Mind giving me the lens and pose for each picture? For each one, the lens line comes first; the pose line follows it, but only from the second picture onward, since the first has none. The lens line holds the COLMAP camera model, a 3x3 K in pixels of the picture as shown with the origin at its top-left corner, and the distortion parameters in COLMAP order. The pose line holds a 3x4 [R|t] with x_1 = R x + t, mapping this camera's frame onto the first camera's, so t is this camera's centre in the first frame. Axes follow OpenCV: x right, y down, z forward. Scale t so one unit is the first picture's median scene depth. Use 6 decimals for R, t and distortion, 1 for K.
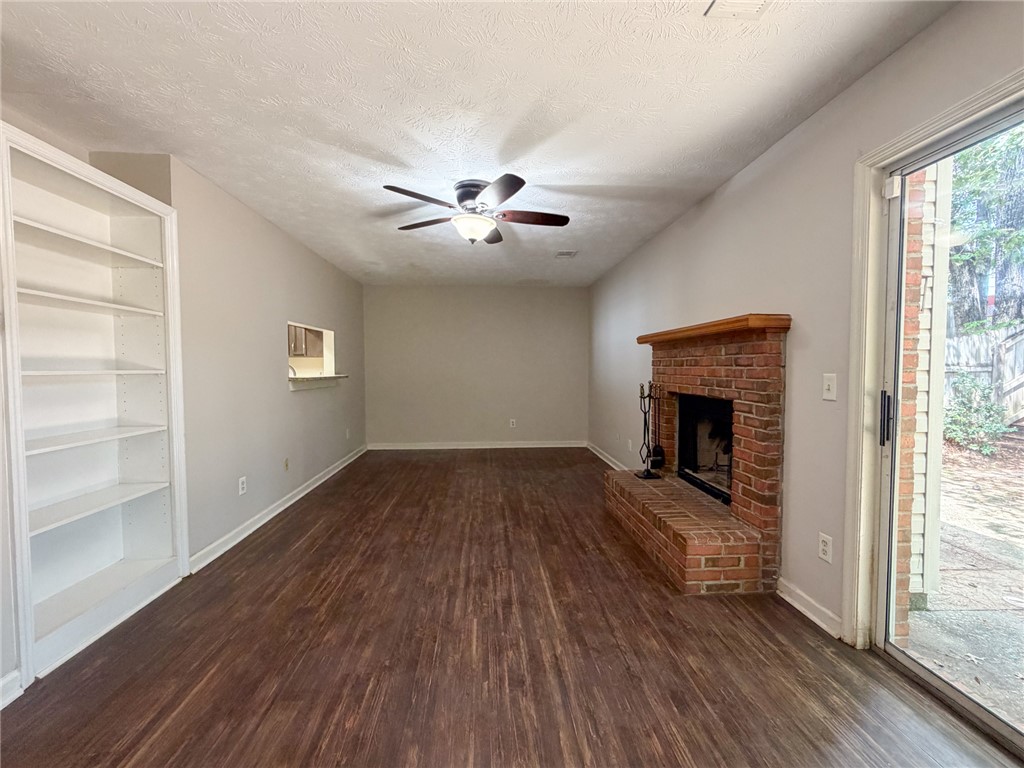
lens RADIAL K [[429.4, 0, 512.0], [0, 429.4, 384.0], [0, 0, 1]] dist [0.000141, 0.000246]
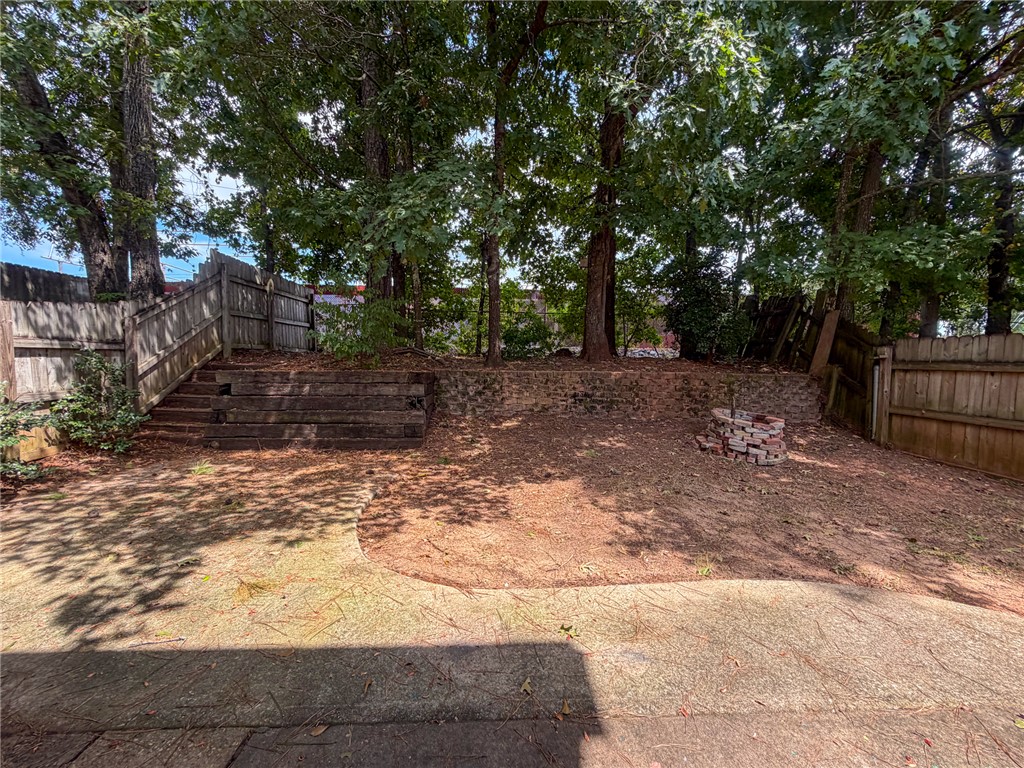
lens RADIAL K [[400.7, 0, 509.3], [0, 400.7, 383.0], [0, 0, 1]] dist [-0.000423, -0.000017]
pose [[0.013504, -0.054645, 0.998415, 0.884799], [0.025971, 0.998188, 0.054282, 0.030207], [-0.999571, 0.025197, 0.014898, 0.616375]]
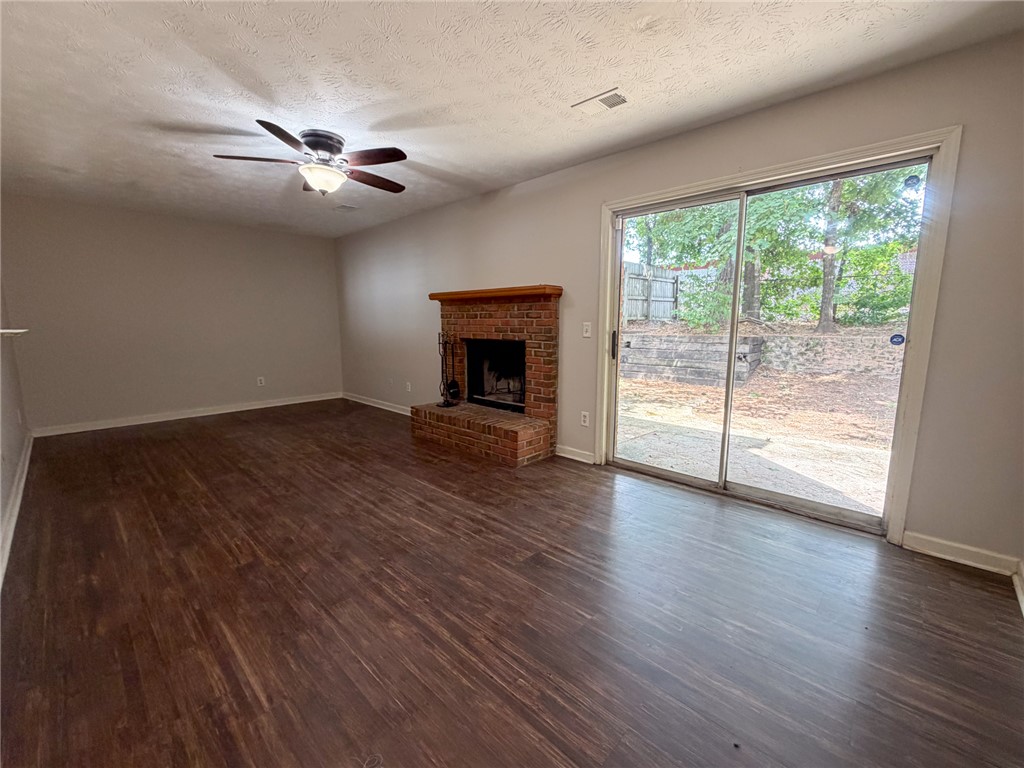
lens RADIAL K [[429.4, 0, 512.0], [0, 429.4, 384.0], [0, 0, 1]] dist [0.000141, 0.000246]
pose [[0.733420, -0.097067, 0.672810, -0.566466], [0.025549, 0.992989, 0.115409, 0.013061], [-0.679295, -0.067454, 0.730759, -0.087035]]
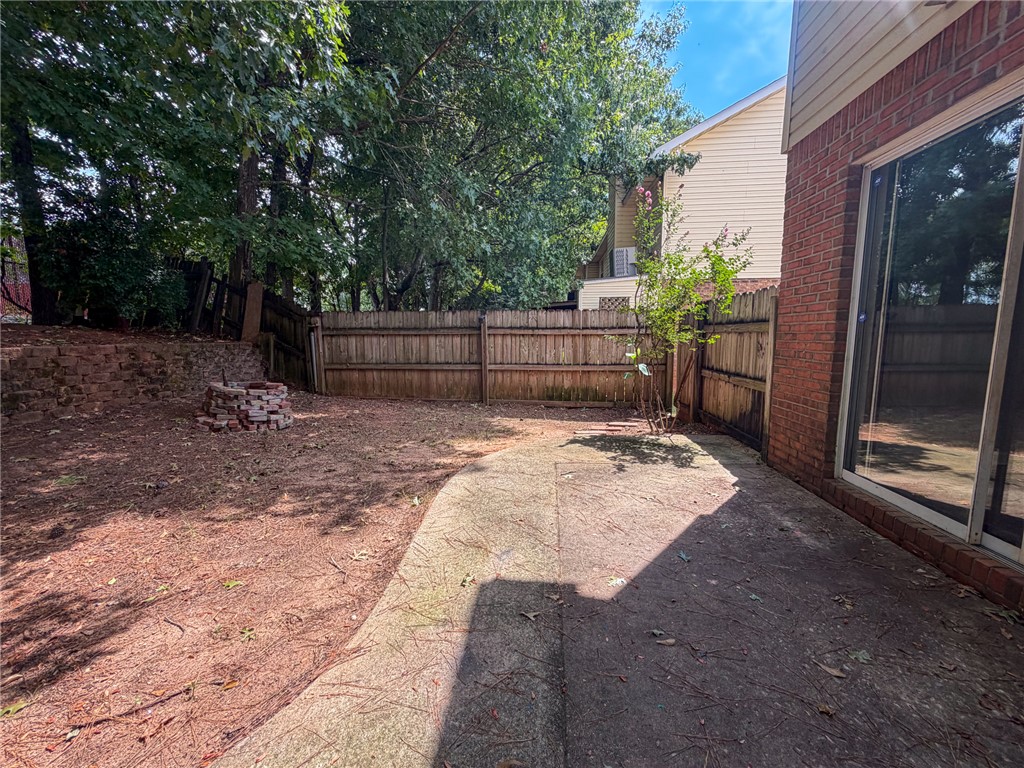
lens RADIAL K [[400.7, 0, 509.3], [0, 400.7, 383.0], [0, 0, 1]] dist [-0.000423, -0.000017]
pose [[-0.985363, -0.014717, 0.169834, 1.299710], [0.012628, 0.987228, 0.158814, 0.031693], [-0.170002, 0.158634, -0.972592, 1.099408]]
